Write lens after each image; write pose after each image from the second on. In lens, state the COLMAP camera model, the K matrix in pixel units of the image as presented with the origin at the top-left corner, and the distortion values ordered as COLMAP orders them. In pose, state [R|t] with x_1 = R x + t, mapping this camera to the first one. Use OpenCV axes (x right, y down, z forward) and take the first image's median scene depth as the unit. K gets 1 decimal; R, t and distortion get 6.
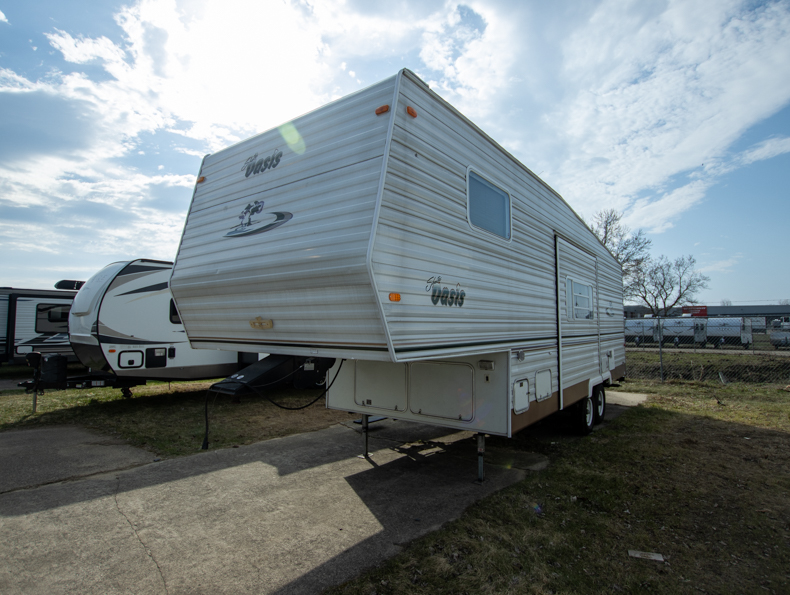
lens RADIAL K [[437.3, 0, 395.0], [0, 437.3, 297.5], [0, 0, 1]] dist [-0.032362, 0.001053]
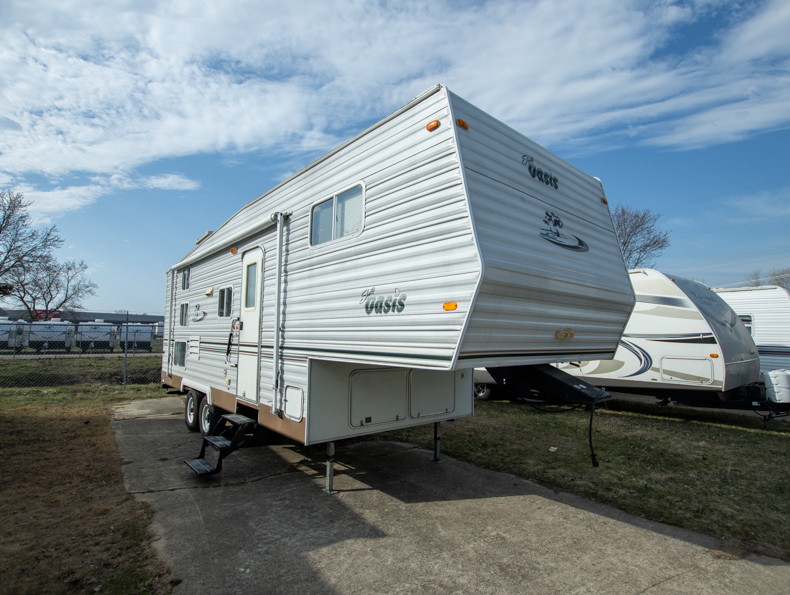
lens RADIAL K [[417.9, 0, 395.0], [0, 417.9, 297.5], [0, 0, 1]] dist [-0.022912, -0.000363]
pose [[0.204167, 0.089941, 0.974796, -0.915886], [-0.075904, 0.994227, -0.075837, 0.050293], [-0.975989, -0.058507, 0.209815, 0.789987]]
